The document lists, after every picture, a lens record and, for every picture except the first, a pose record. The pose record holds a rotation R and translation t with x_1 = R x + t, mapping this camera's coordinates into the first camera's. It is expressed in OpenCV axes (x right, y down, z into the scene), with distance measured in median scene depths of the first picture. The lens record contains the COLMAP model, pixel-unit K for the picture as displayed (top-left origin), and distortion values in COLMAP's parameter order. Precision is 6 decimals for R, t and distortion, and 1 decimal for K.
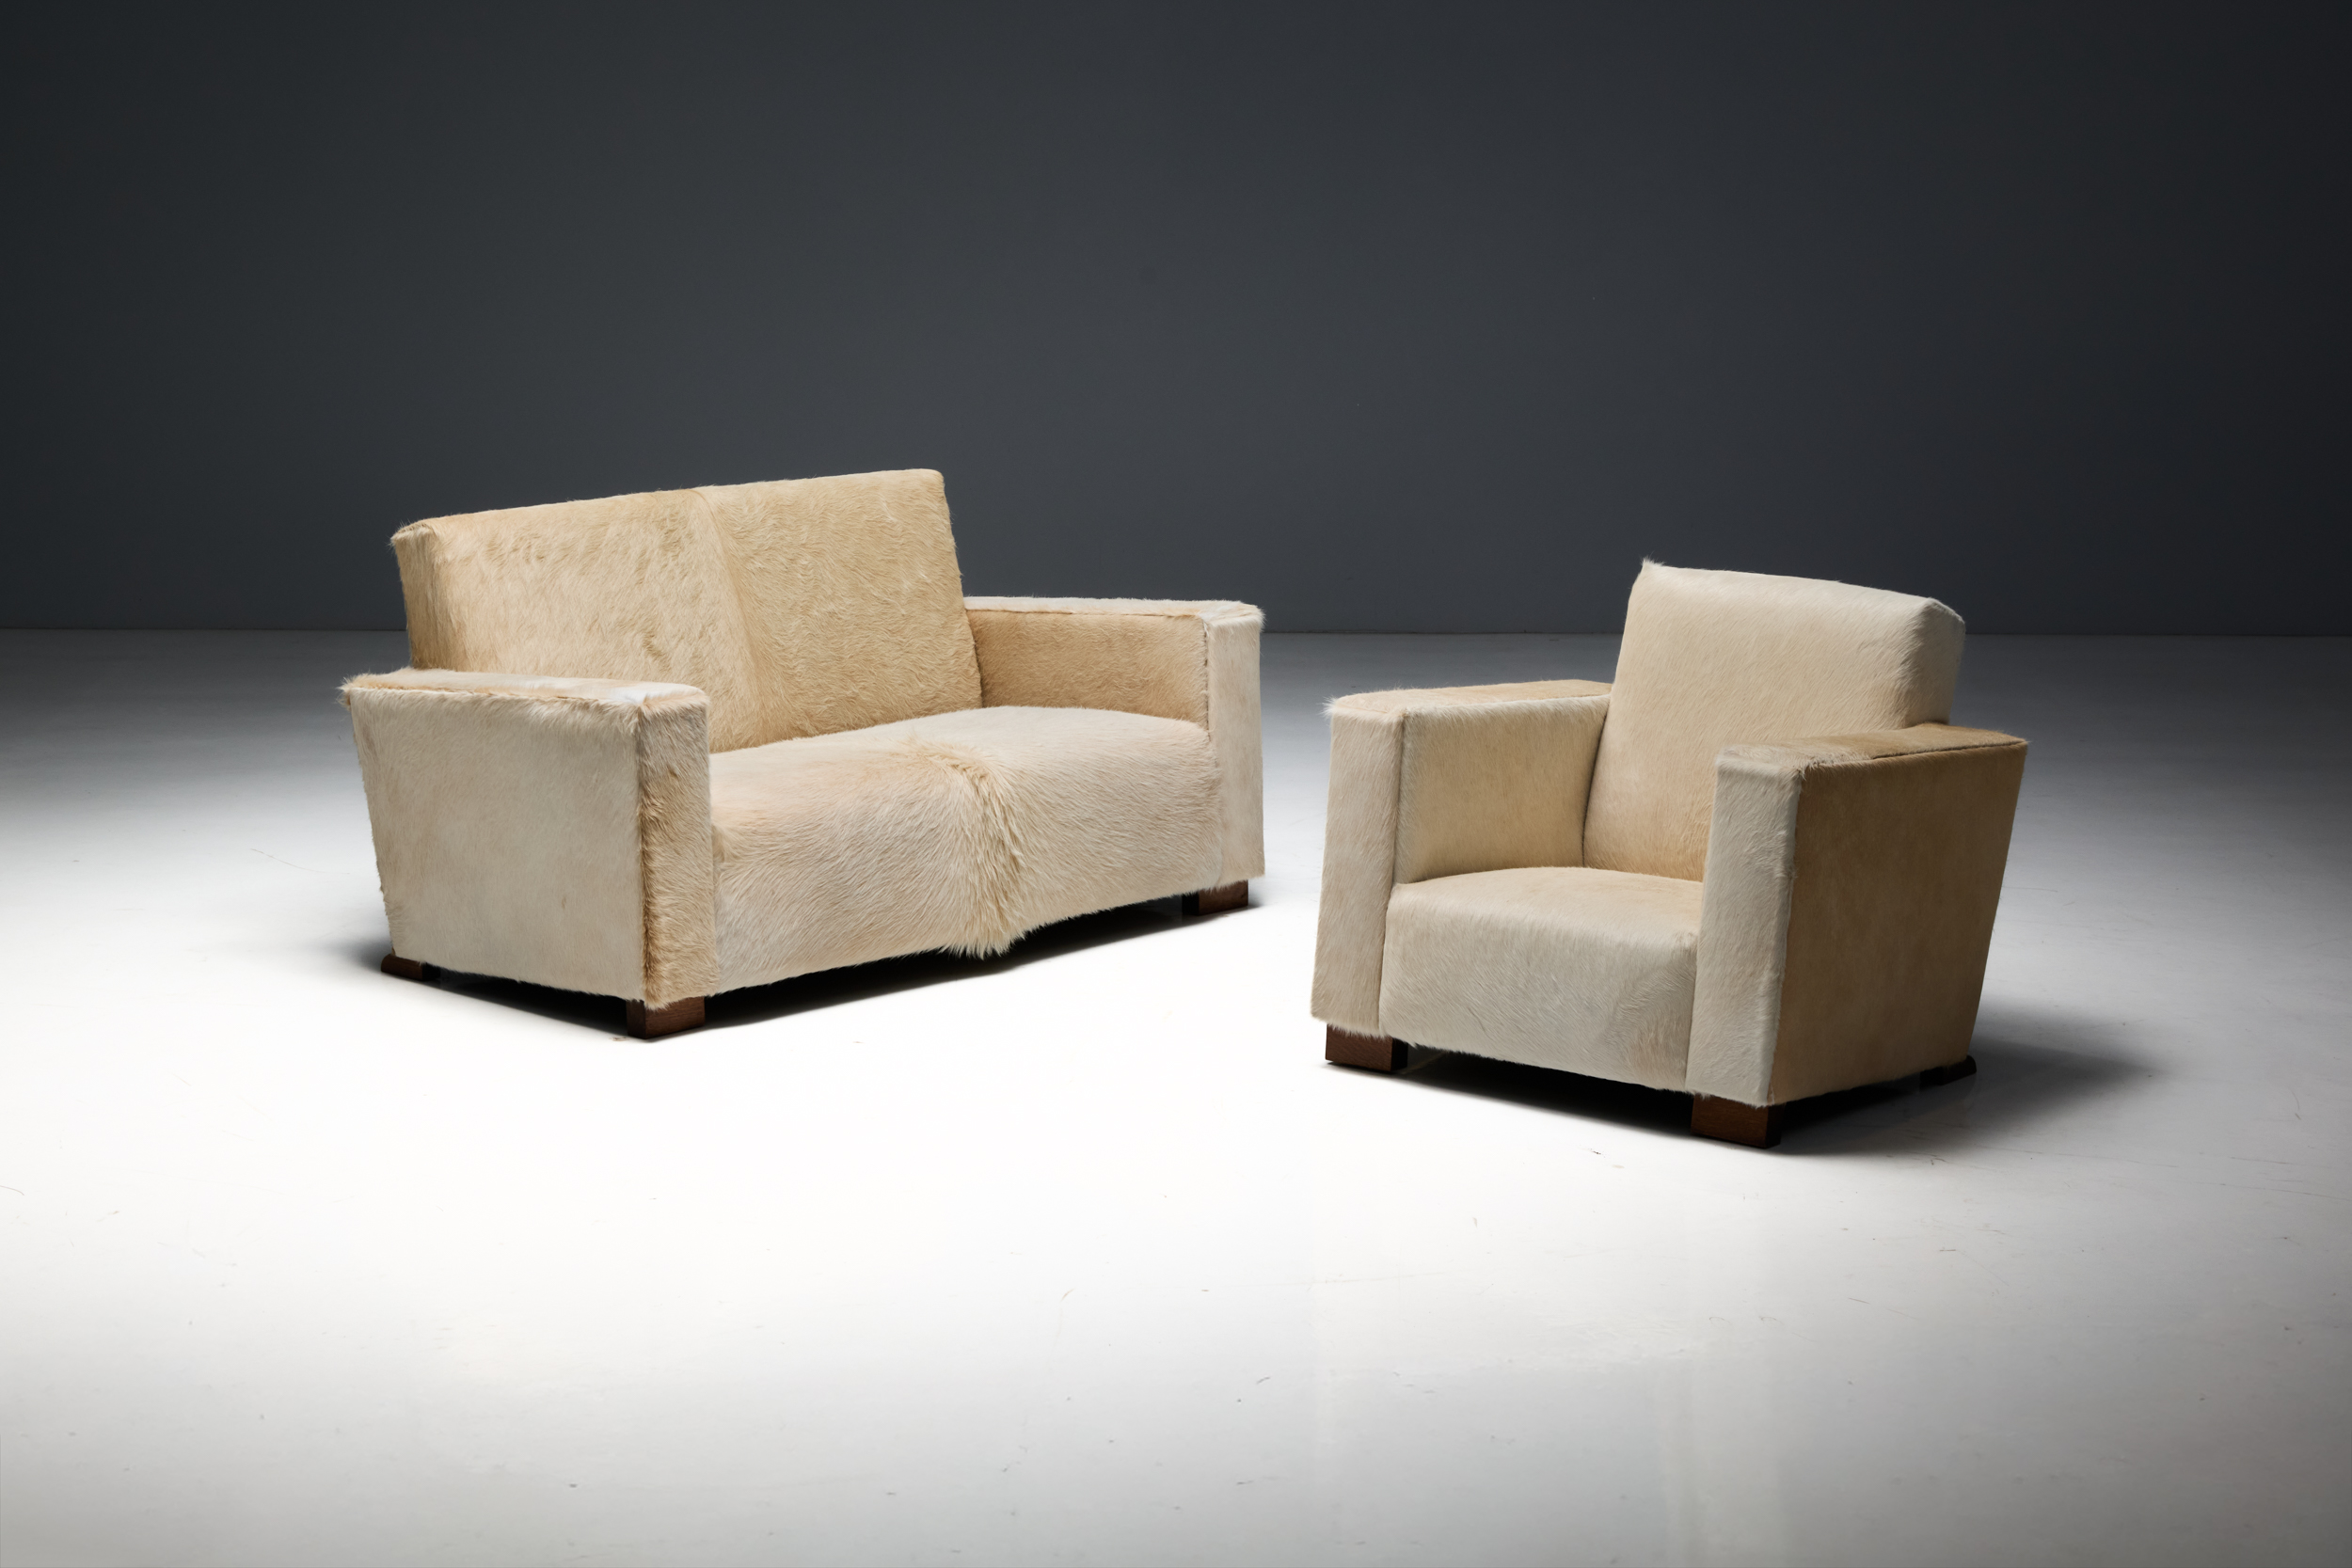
lens RADIAL K [[4525.2, 0, 1176.0], [0, 4525.2, 784.0], [0, 0, 1]] dist [0.024552, 0.084272]
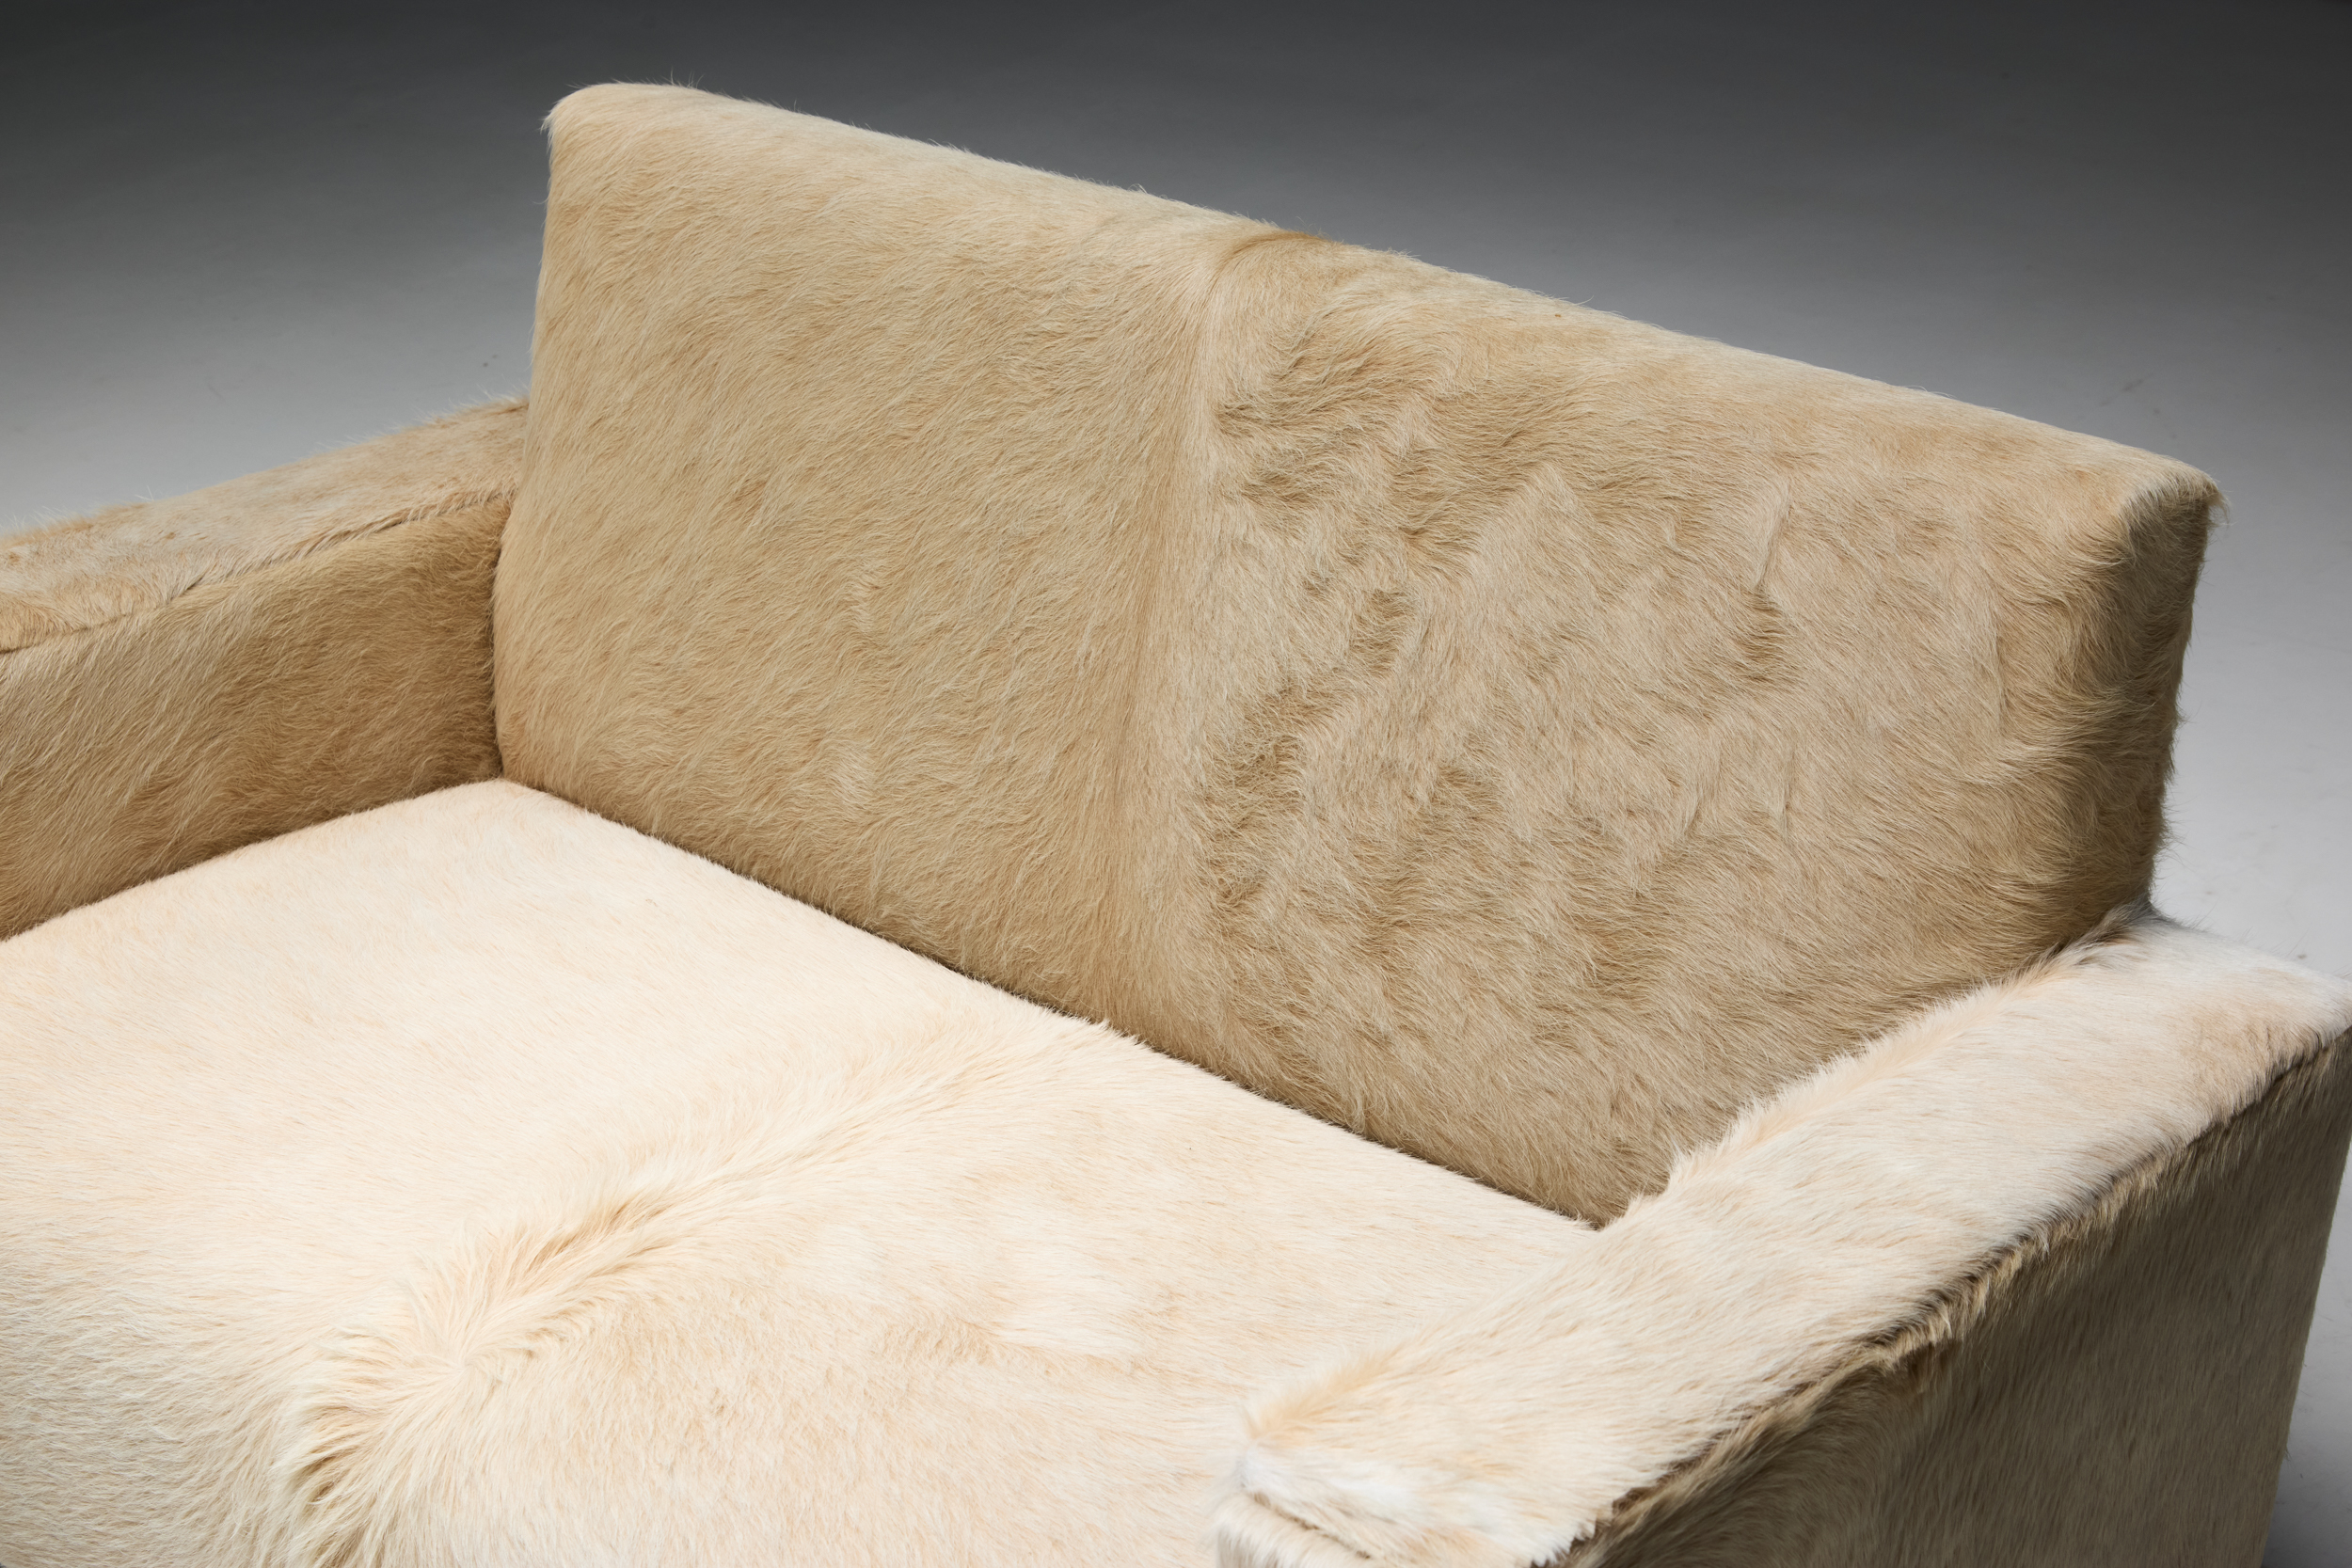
lens RADIAL K [[4180.0, 0, 1174.4], [0, 4180.0, 809.9], [0, 0, 1]] dist [-0.017861, 0.035383]
pose [[0.015743, 0.446177, -0.894806, 0.192517], [-0.132583, 0.887946, 0.440424, -0.169081], [0.991047, 0.111703, 0.073134, 1.019285]]
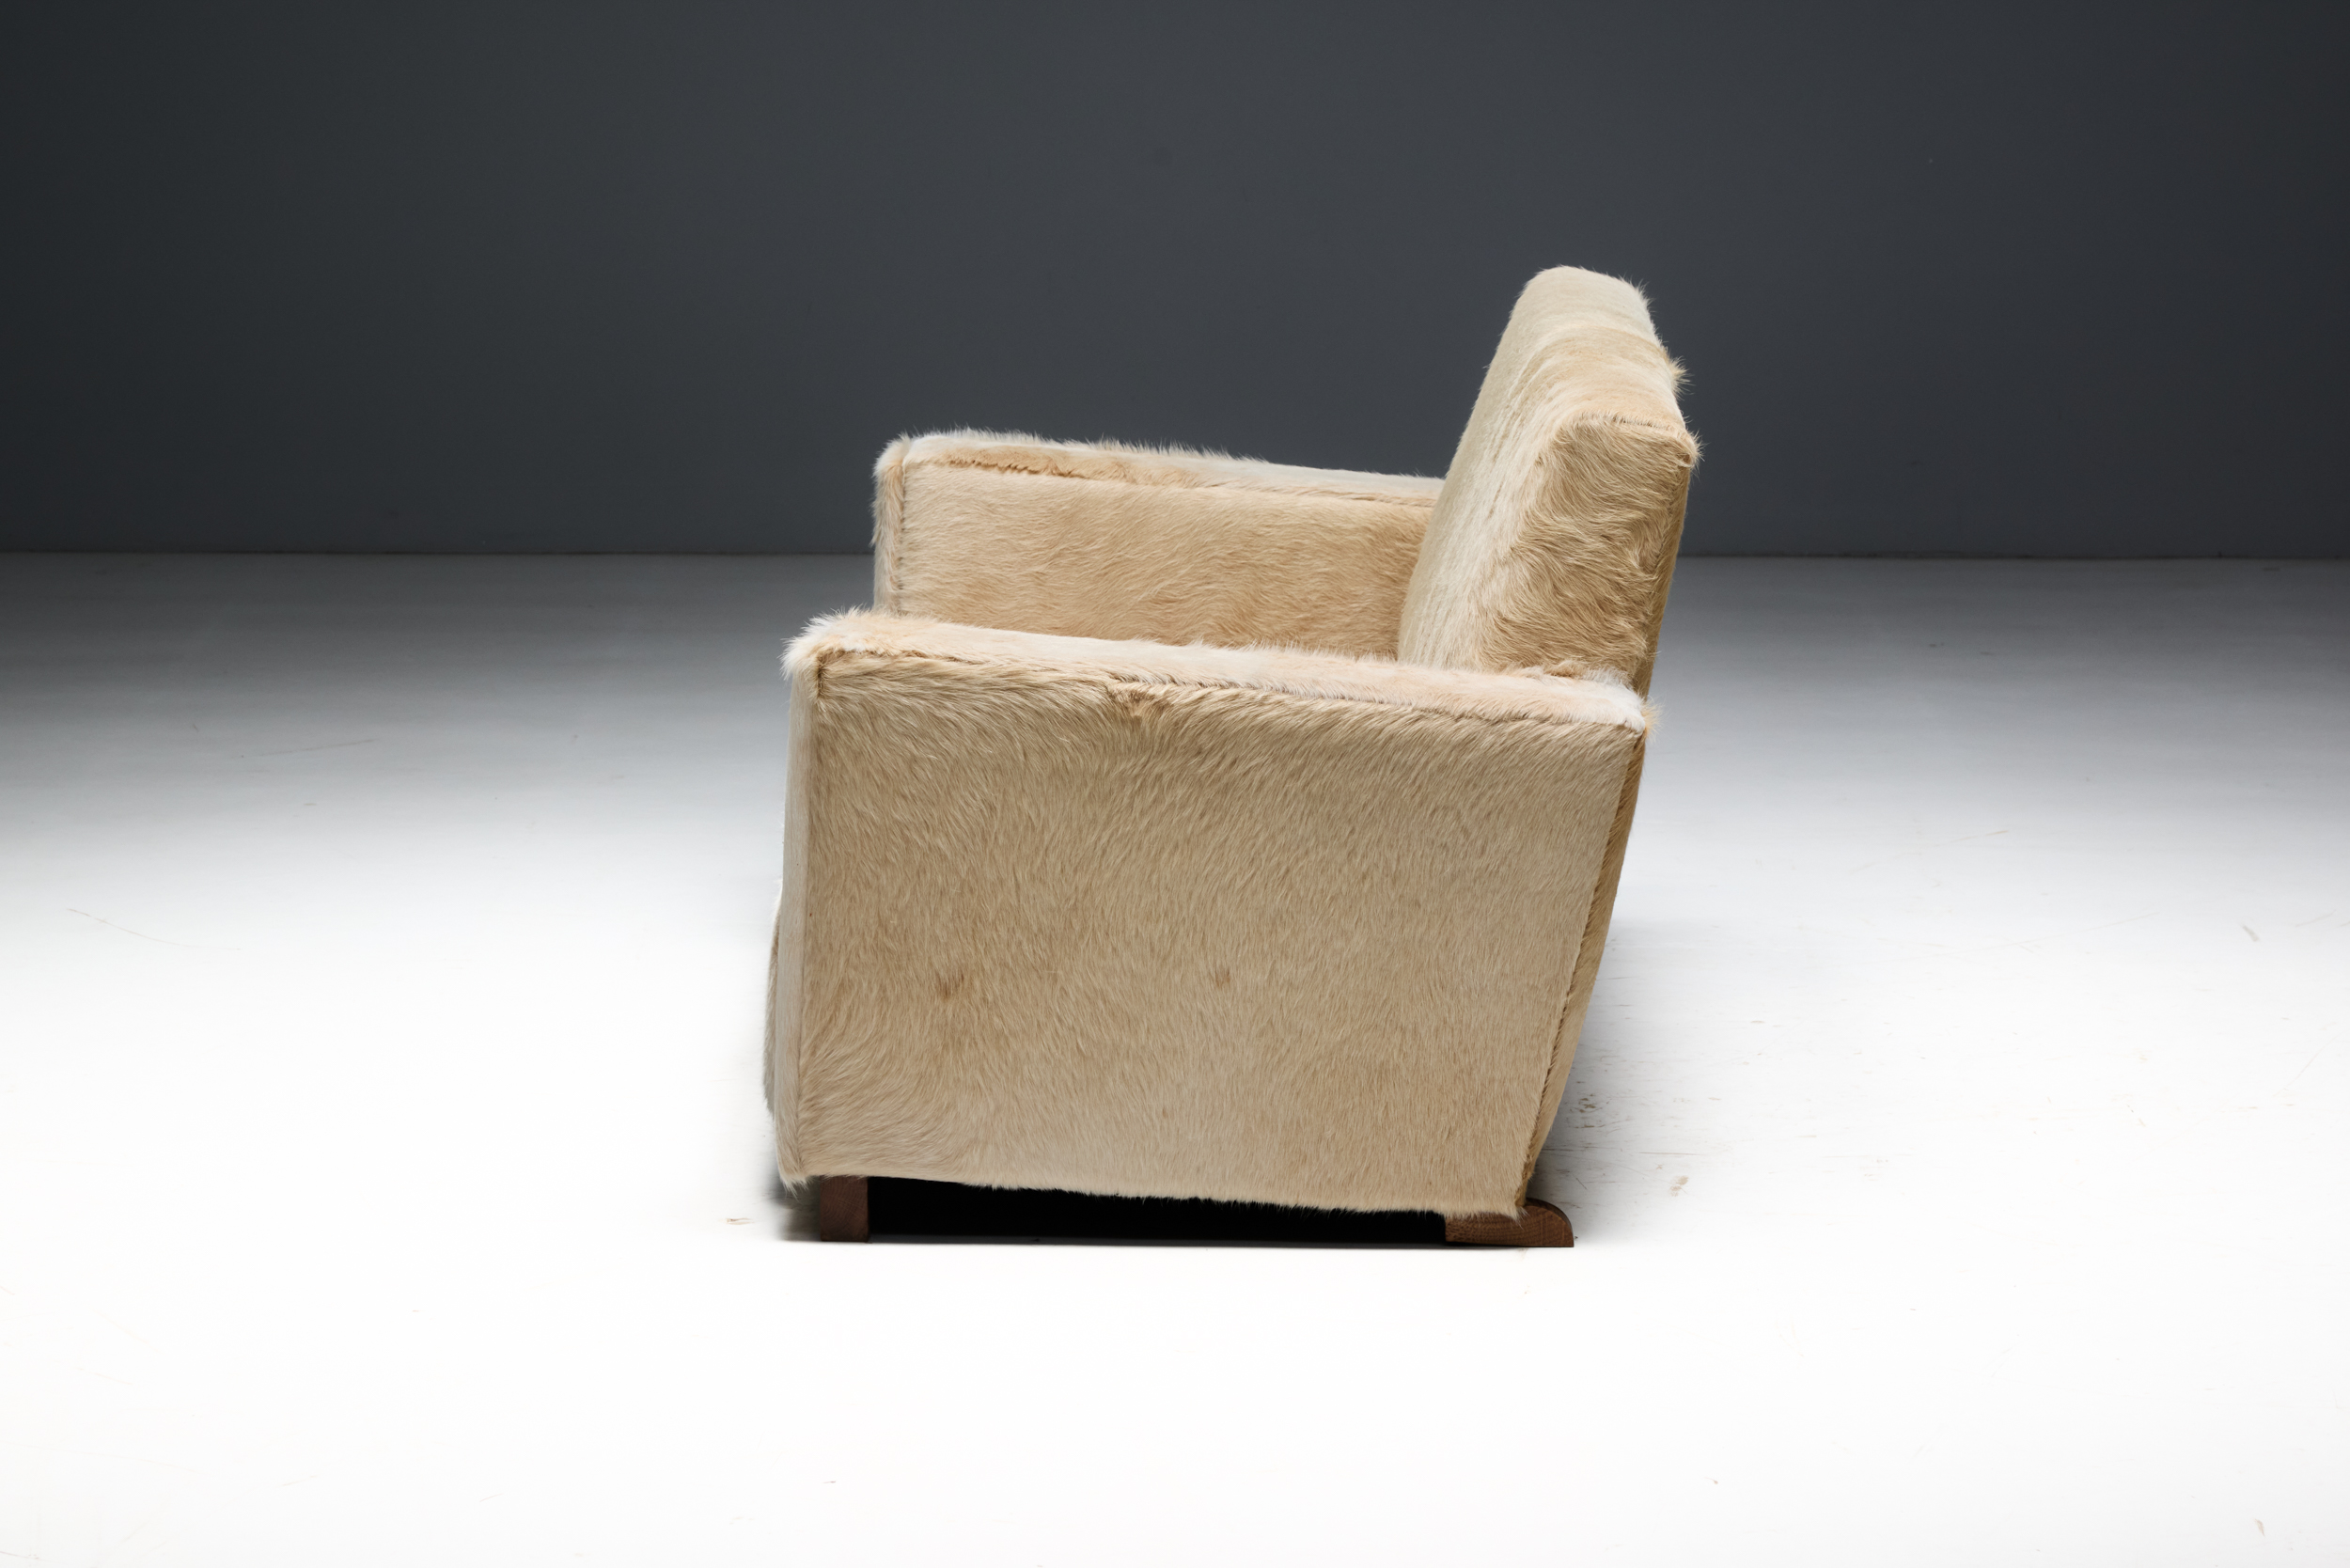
lens RADIAL K [[7534.7, 0, 1175.0], [0, 7534.7, 784.0], [0, 0, 1]] dist [-0.068059, -0.388875]
pose [[-0.750460, 0.104513, -0.652600, 0.558921], [-0.126066, 0.946652, 0.296575, -0.290284], [0.648781, 0.304838, -0.697249, 1.695894]]
